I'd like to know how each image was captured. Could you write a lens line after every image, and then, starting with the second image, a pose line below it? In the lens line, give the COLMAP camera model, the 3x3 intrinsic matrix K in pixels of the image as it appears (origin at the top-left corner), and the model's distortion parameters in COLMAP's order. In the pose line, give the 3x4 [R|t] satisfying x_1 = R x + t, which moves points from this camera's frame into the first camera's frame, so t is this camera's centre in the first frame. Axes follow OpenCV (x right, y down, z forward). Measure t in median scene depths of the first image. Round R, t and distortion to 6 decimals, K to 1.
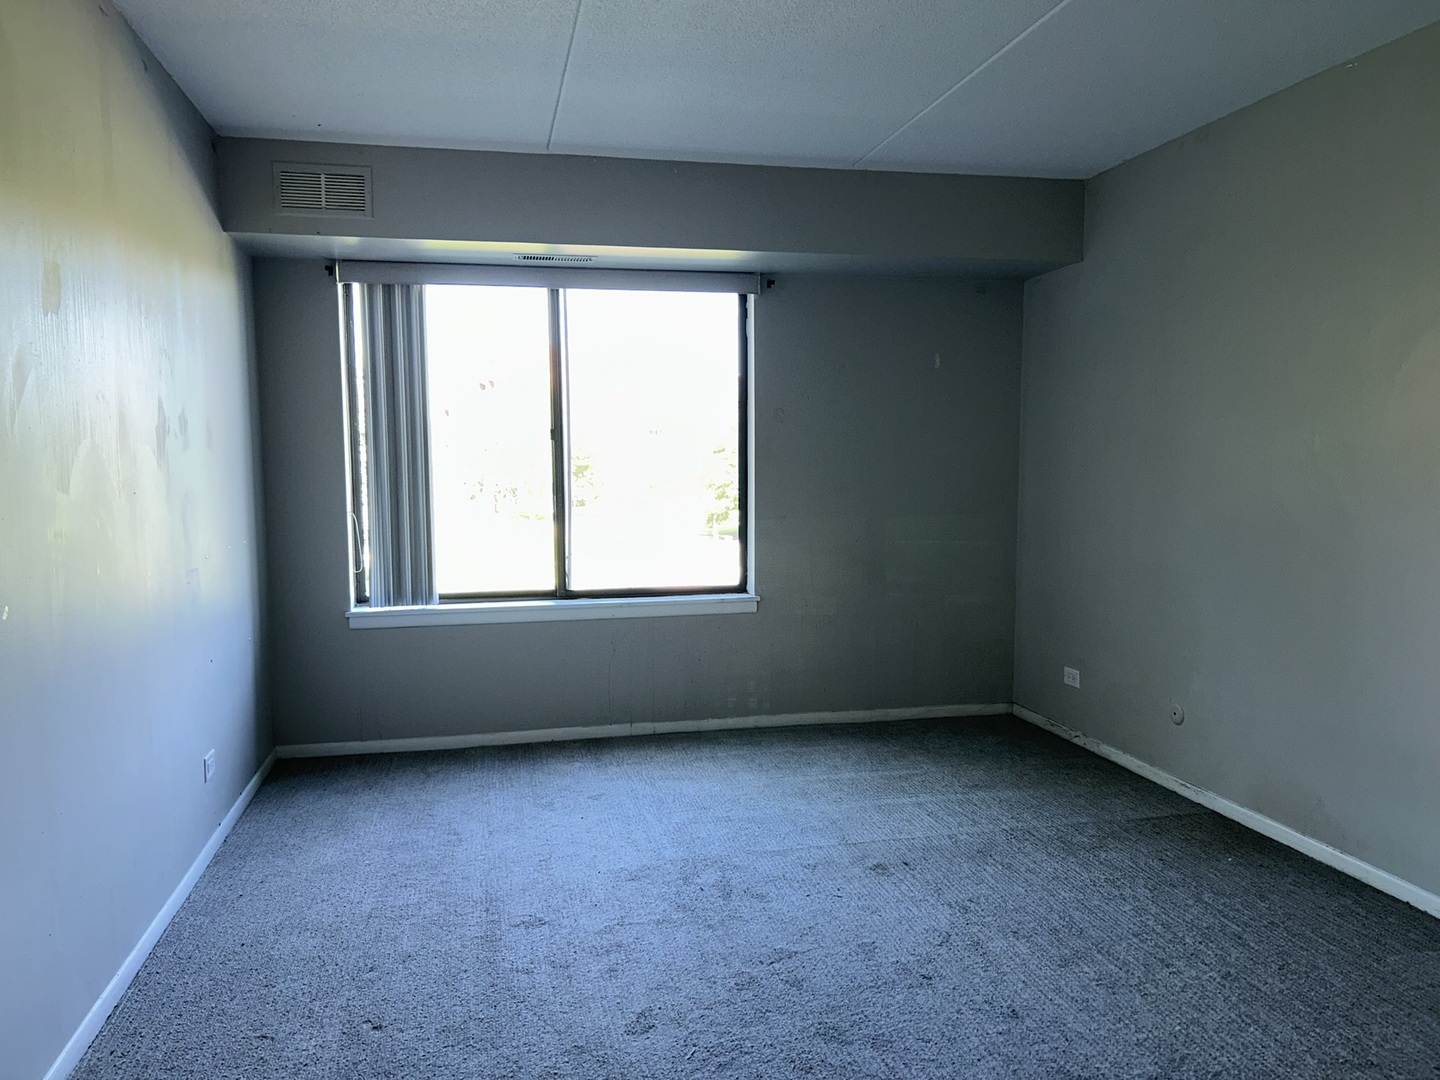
lens RADIAL K [[1088.1, 0, 726.7], [0, 1088.1, 534.4], [0, 0, 1]] dist [0.056285, -0.059740]
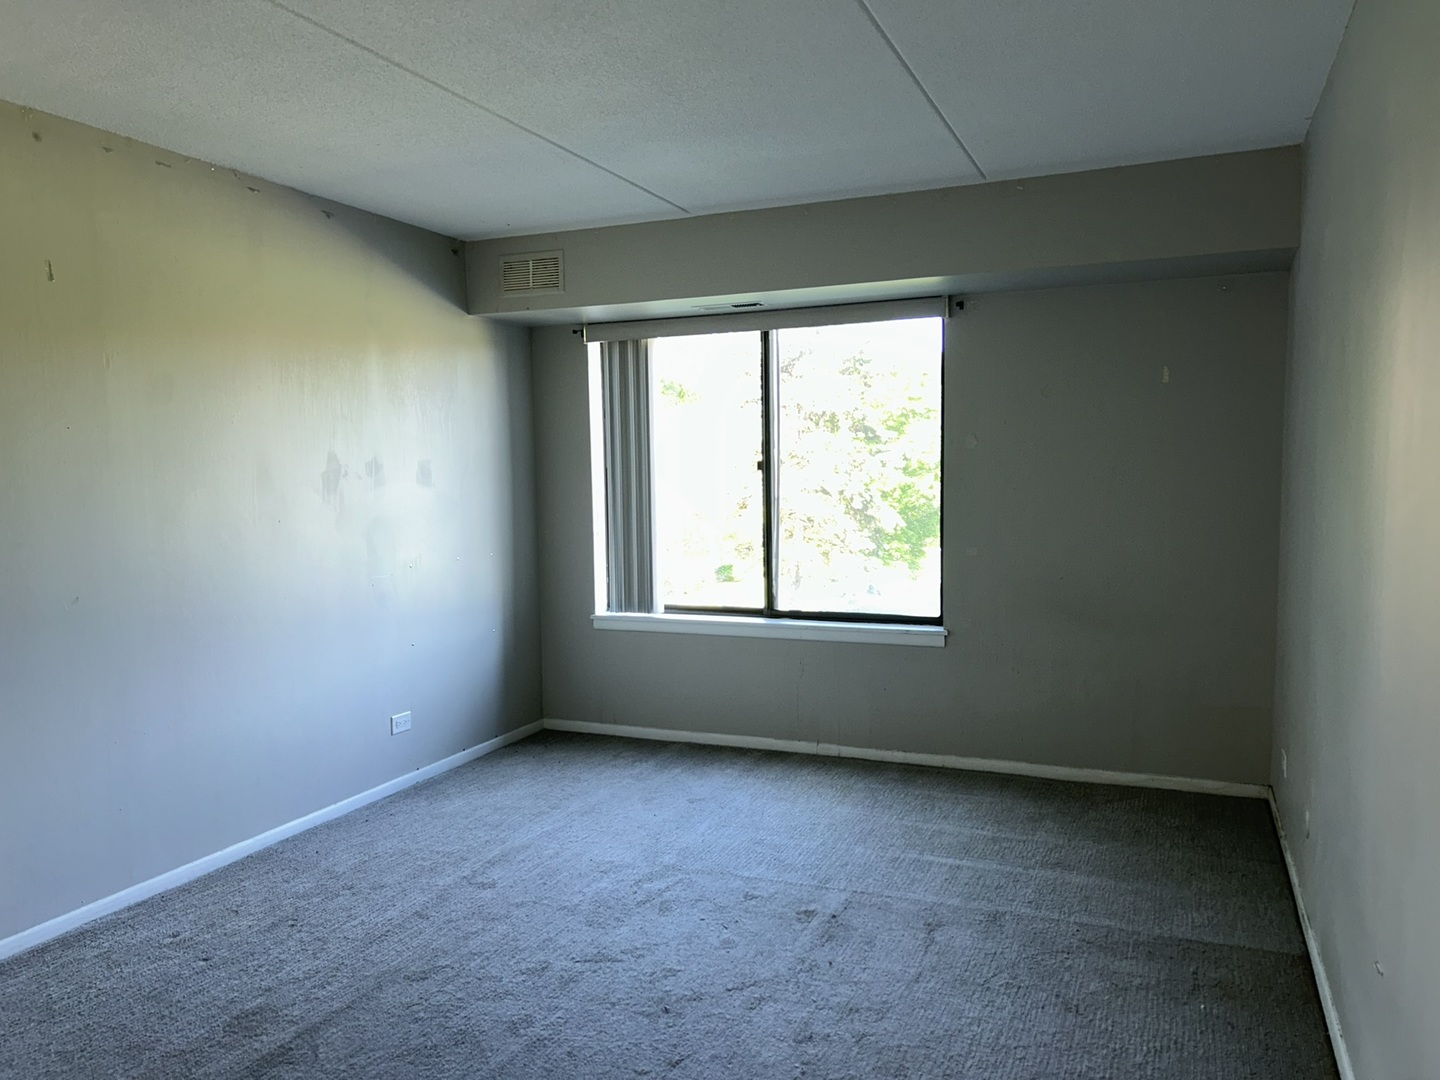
lens RADIAL K [[1088.1, 0, 749.5], [0, 1088.1, 528.4], [0, 0, 1]] dist [0.056285, -0.059740]
pose [[0.815493, 0.026693, -0.578151, 0.477951], [-0.036610, 0.999314, -0.005501, -0.023297], [0.577608, 0.025652, 0.815911, 0.119233]]
